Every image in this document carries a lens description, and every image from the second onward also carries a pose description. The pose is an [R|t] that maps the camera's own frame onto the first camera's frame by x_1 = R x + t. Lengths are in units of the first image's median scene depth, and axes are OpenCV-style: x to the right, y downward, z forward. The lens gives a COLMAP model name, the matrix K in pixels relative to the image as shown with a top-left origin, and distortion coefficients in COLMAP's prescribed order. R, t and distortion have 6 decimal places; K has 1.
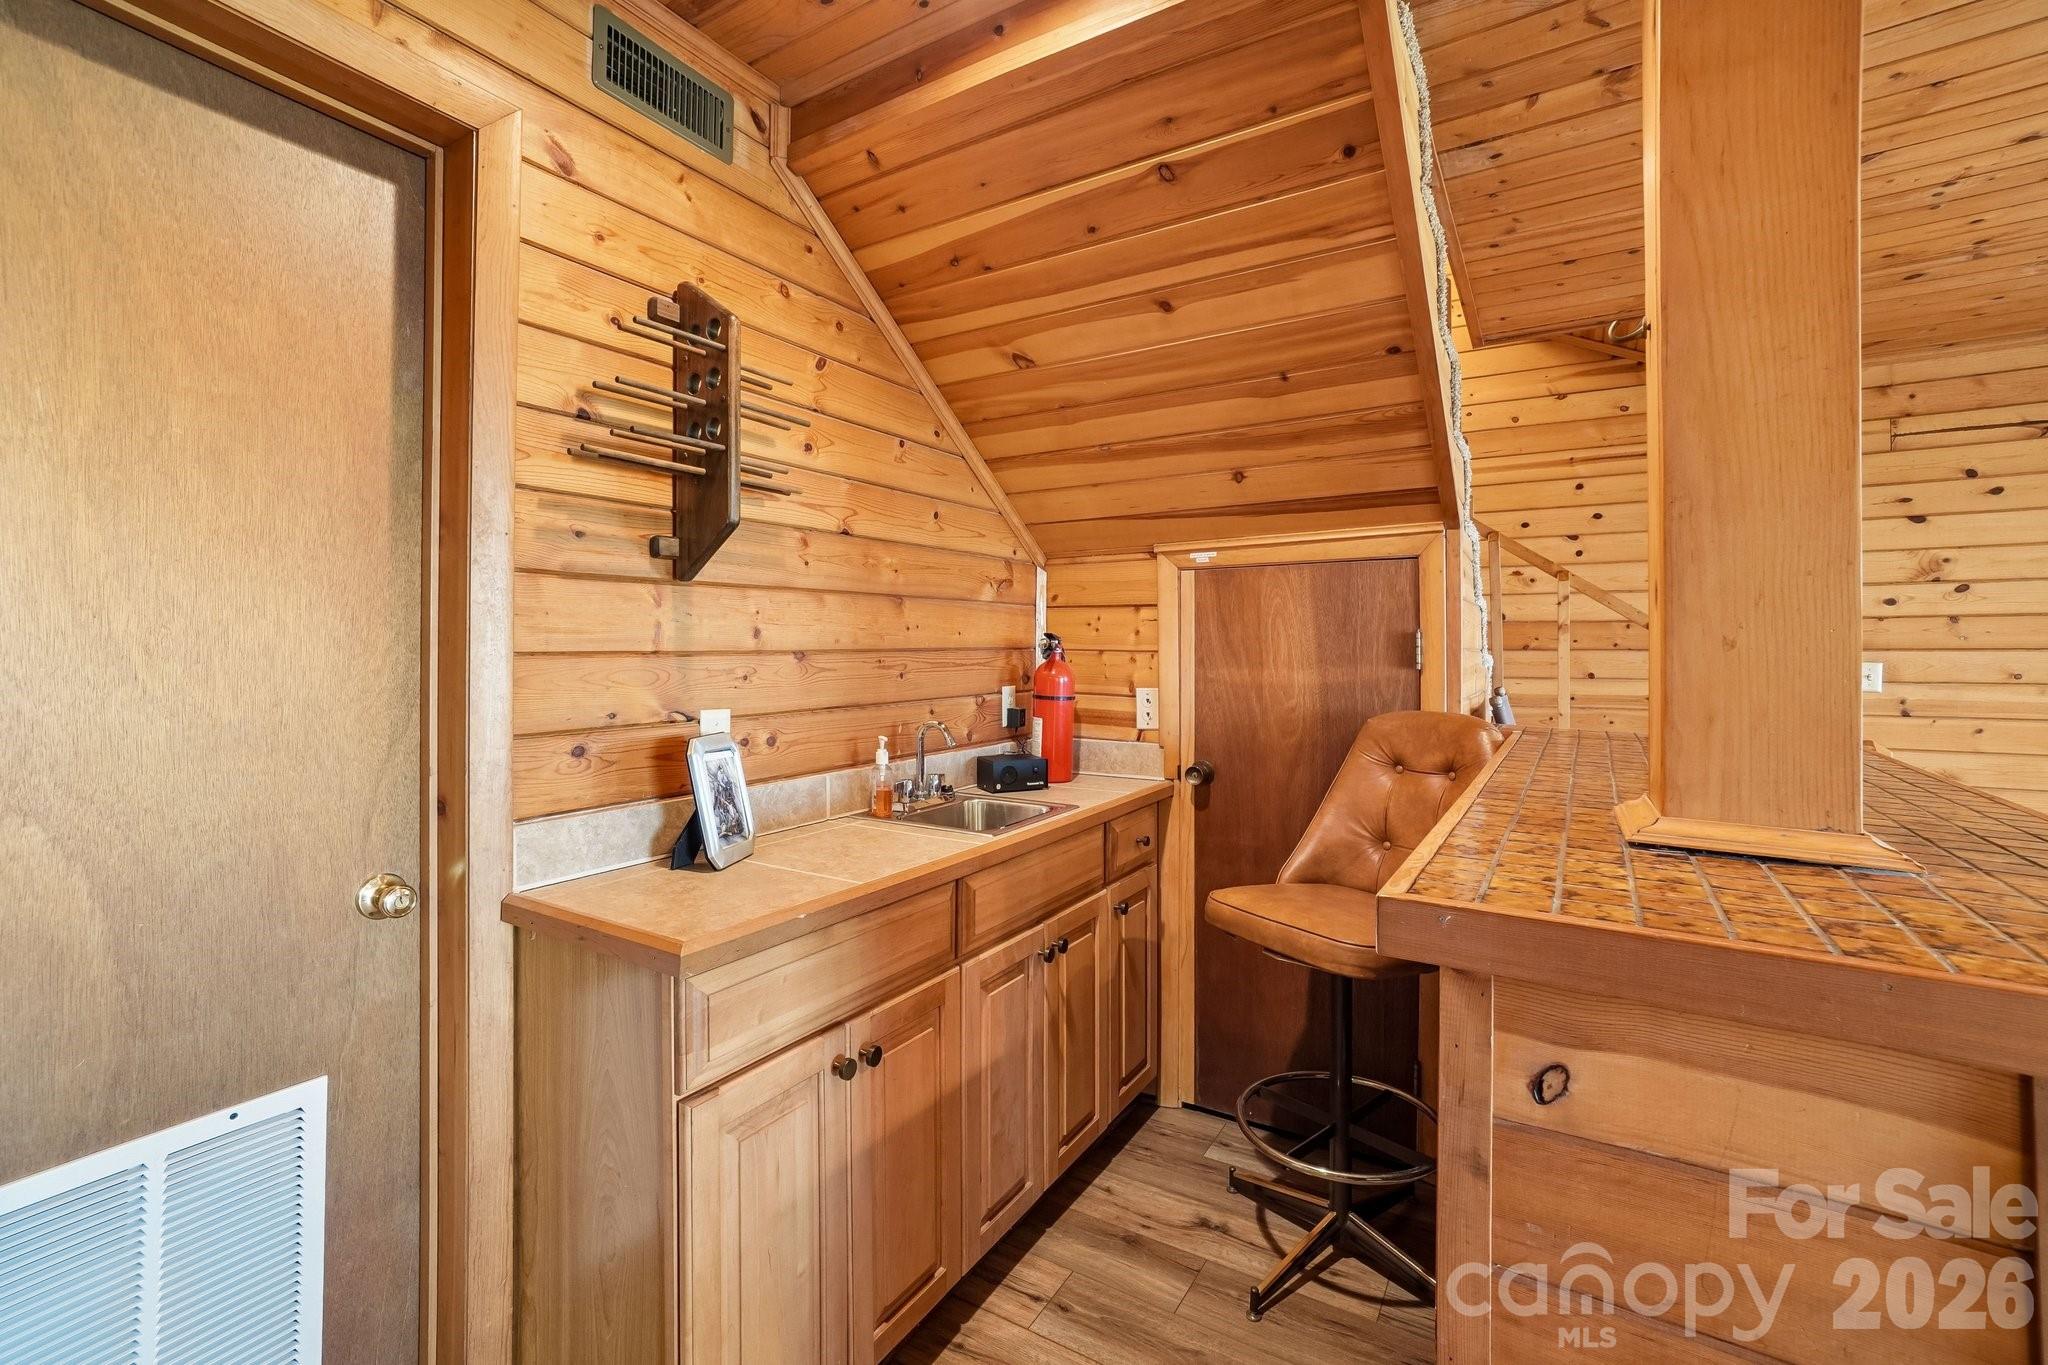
lens RADIAL K [[875.7, 0, 1018.2], [0, 875.7, 644.1], [0, 0, 1]] dist [-0.019808, 0.000105]
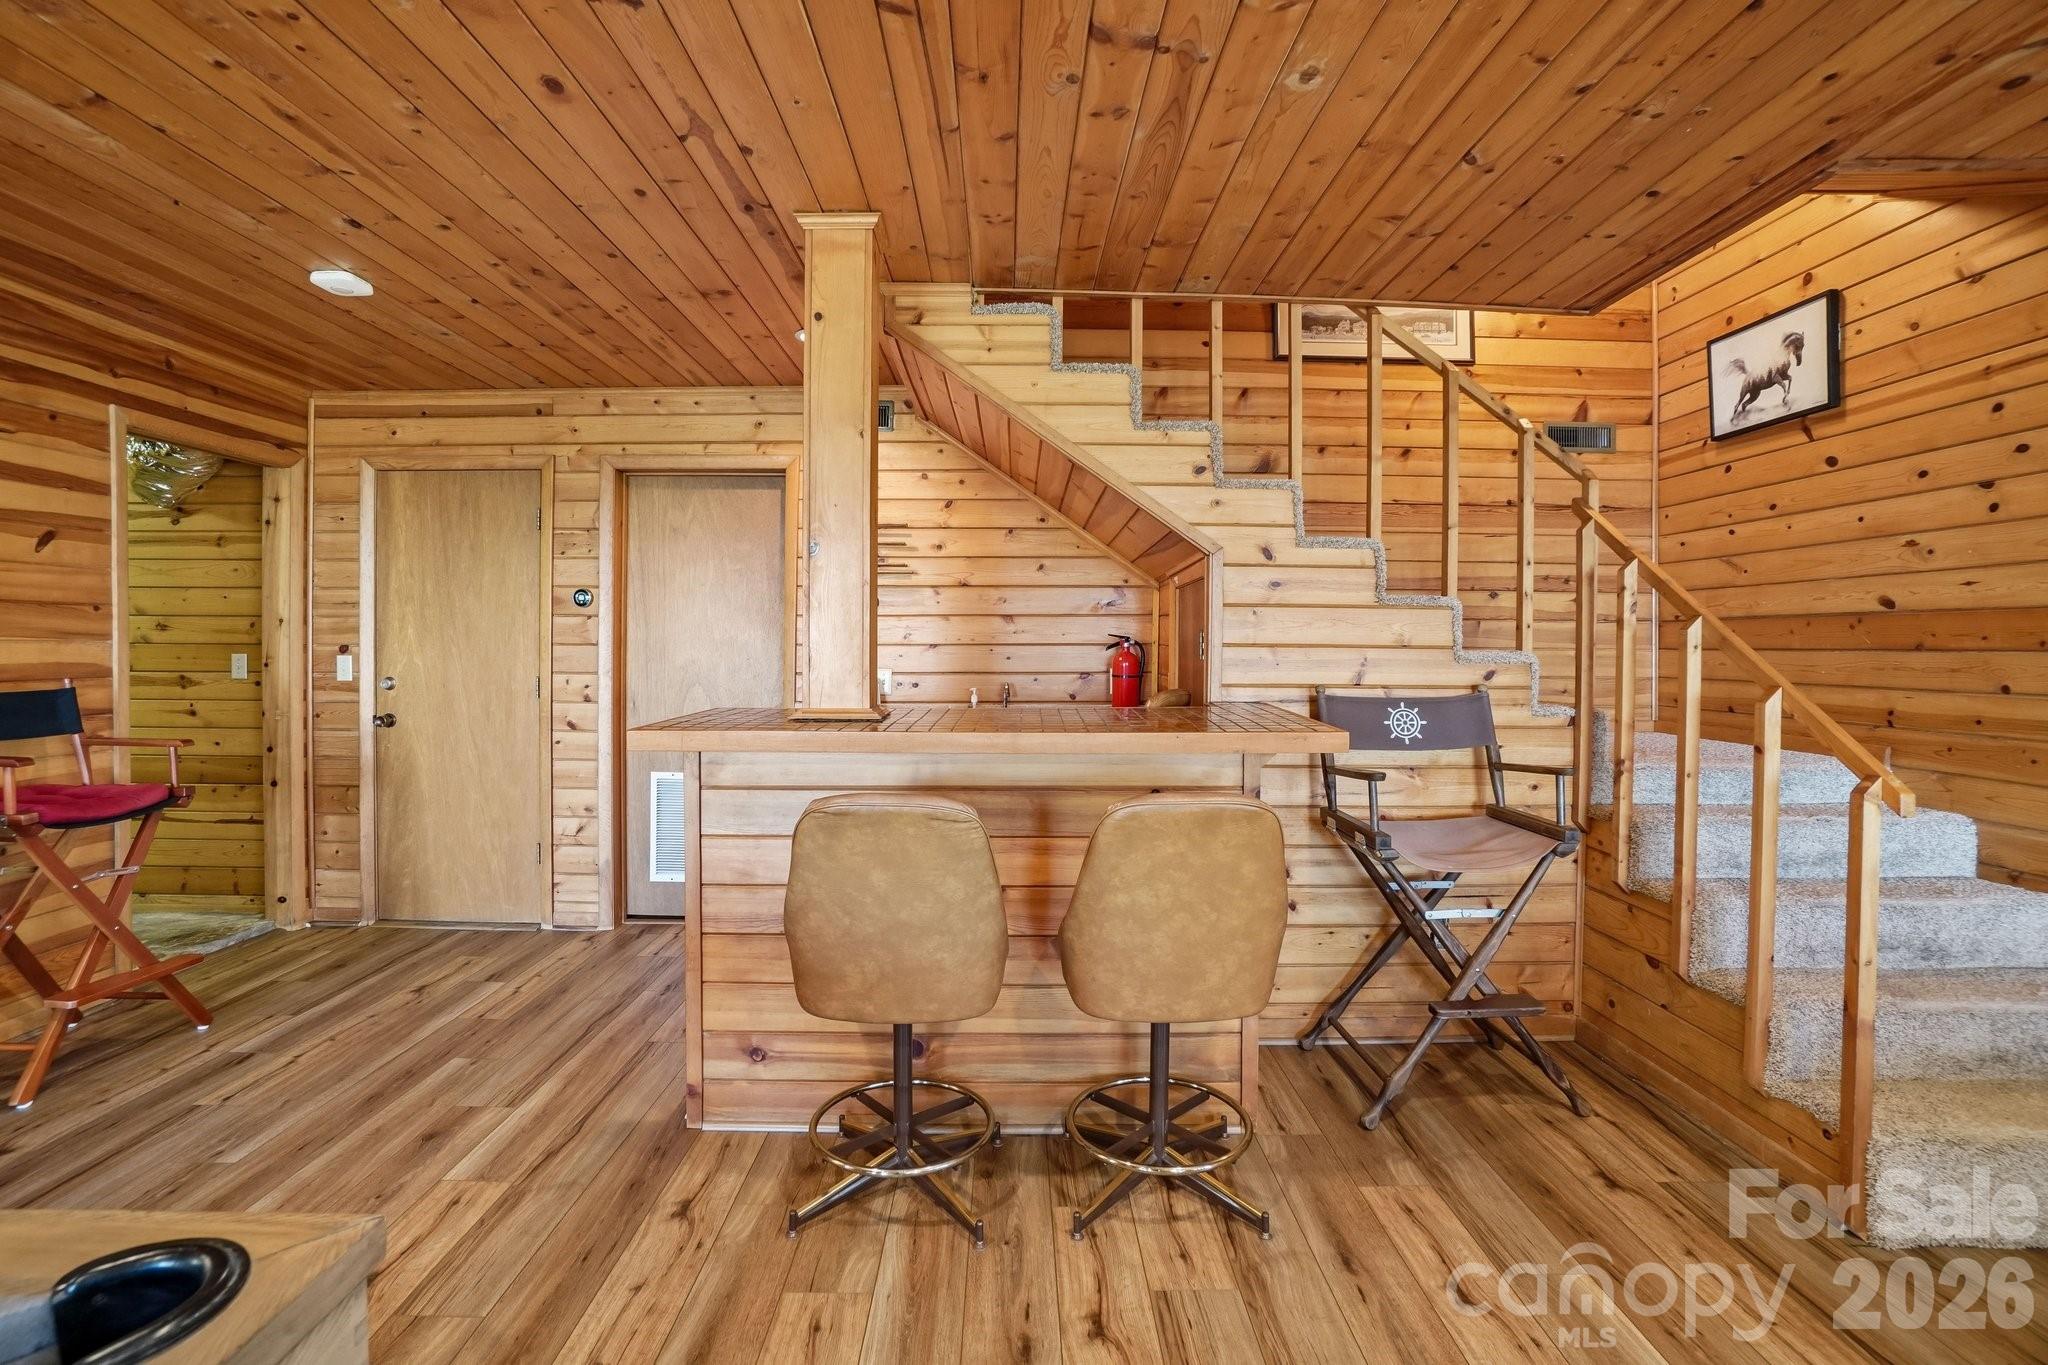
lens RADIAL K [[929.2, 0, 1008.8], [0, 929.2, 655.4], [0, 0, 1]] dist [-0.061173, 0.024300]
pose [[0.529090, 0.010859, -0.848496, 1.645152], [-0.001960, 0.999931, 0.011575, 0.007297], [0.848563, -0.004462, 0.529075, -0.030394]]
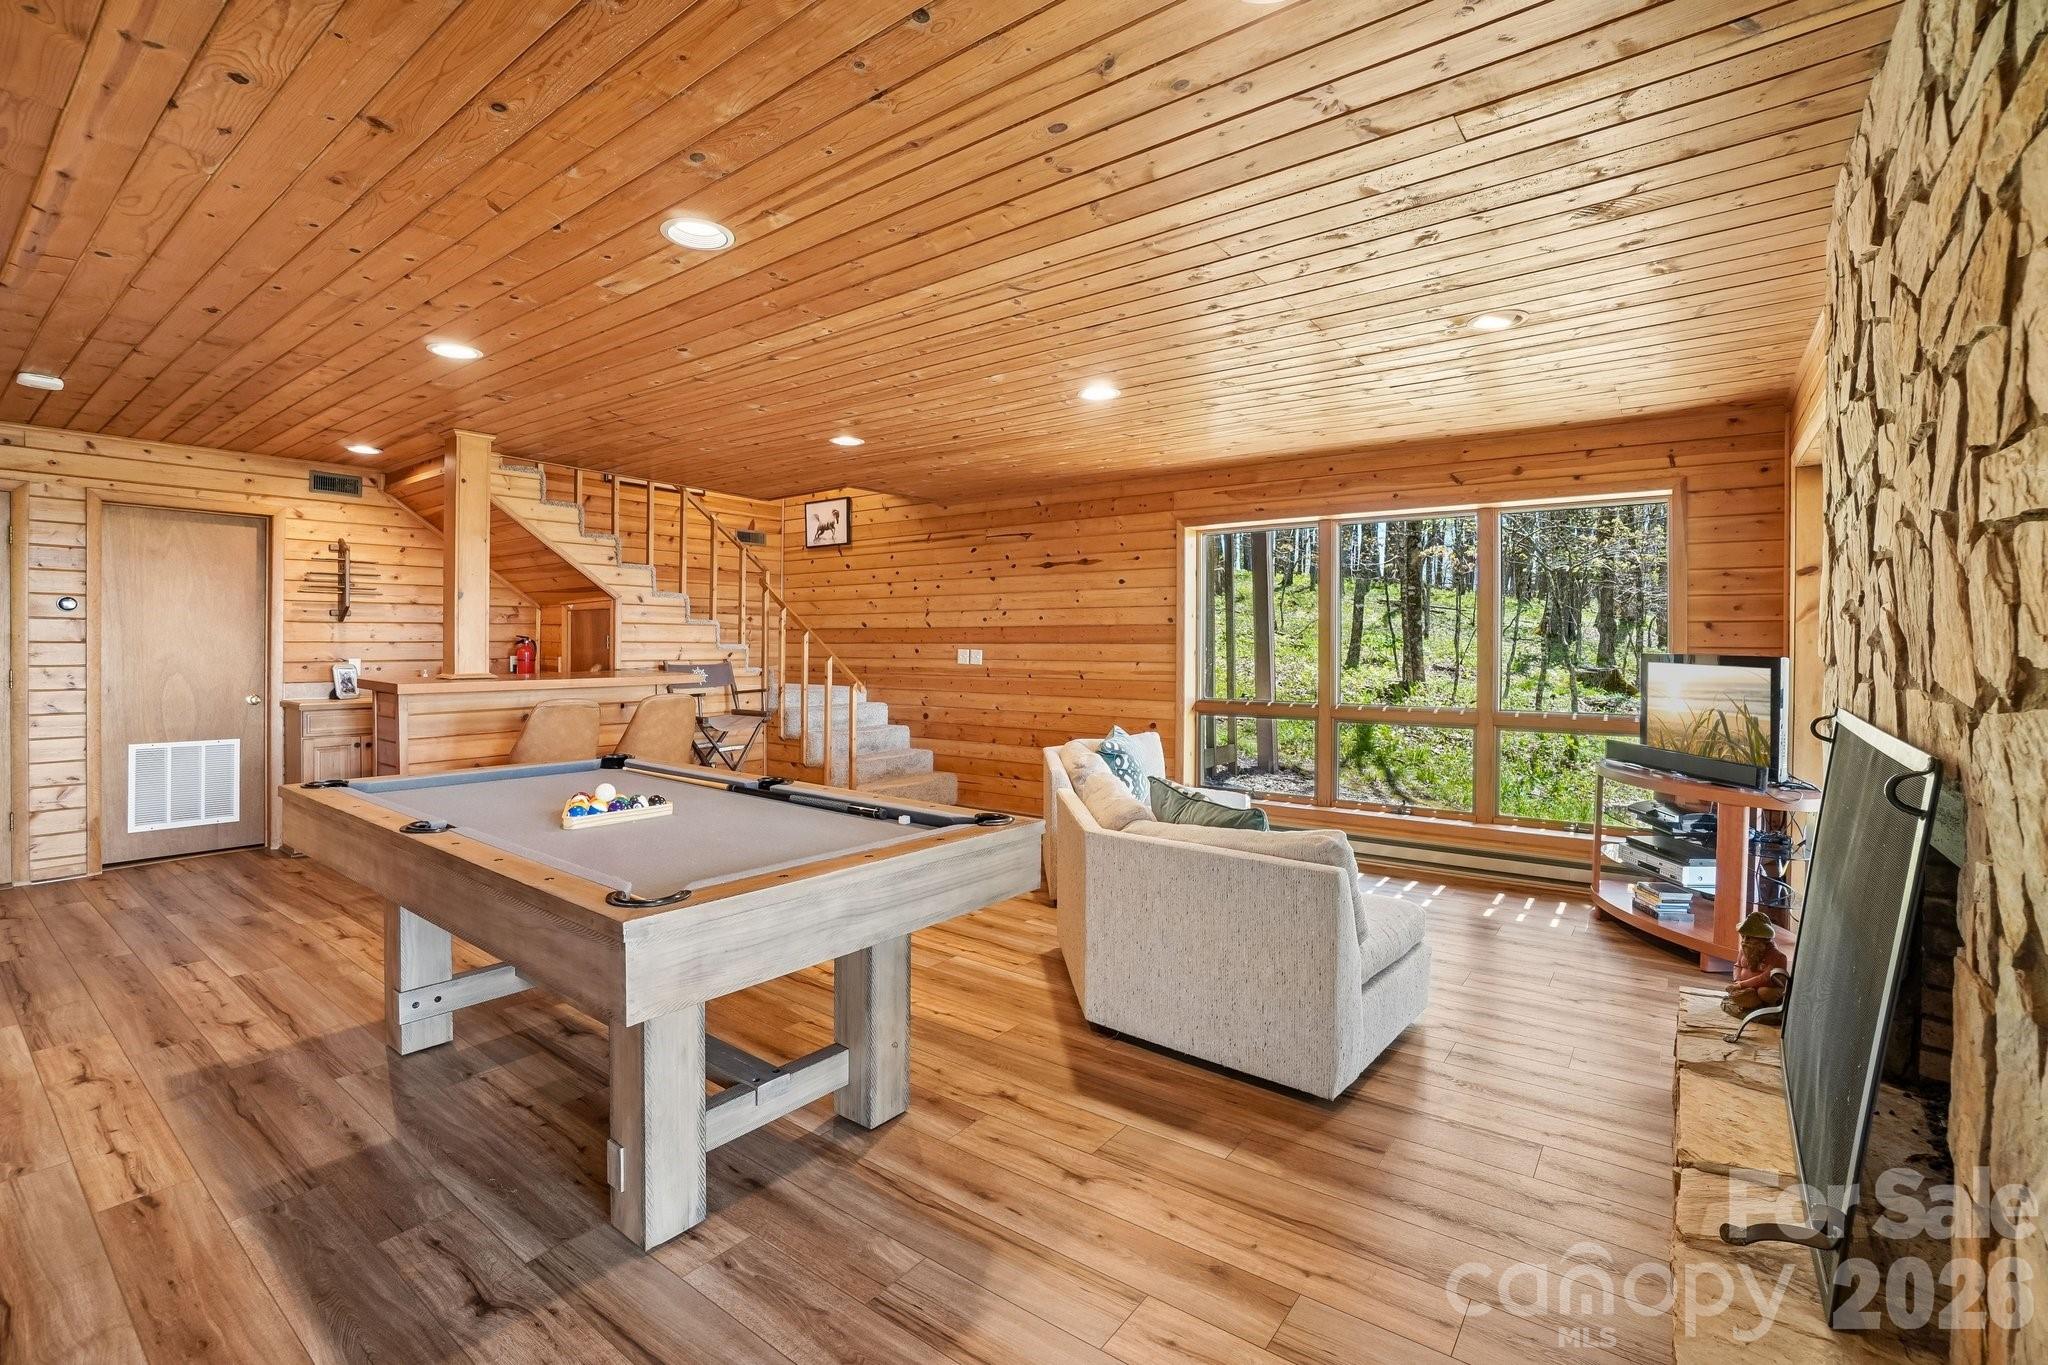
lens RADIAL K [[913.4, 0, 1019.1], [0, 913.4, 644.7], [0, 0, 1]] dist [-0.065155, 0.023331]
pose [[0.994908, 0.001057, -0.100785, 2.227549], [-0.000779, 0.999996, 0.002797, 0.007598], [0.100788, -0.002704, 0.994904, -1.890022]]
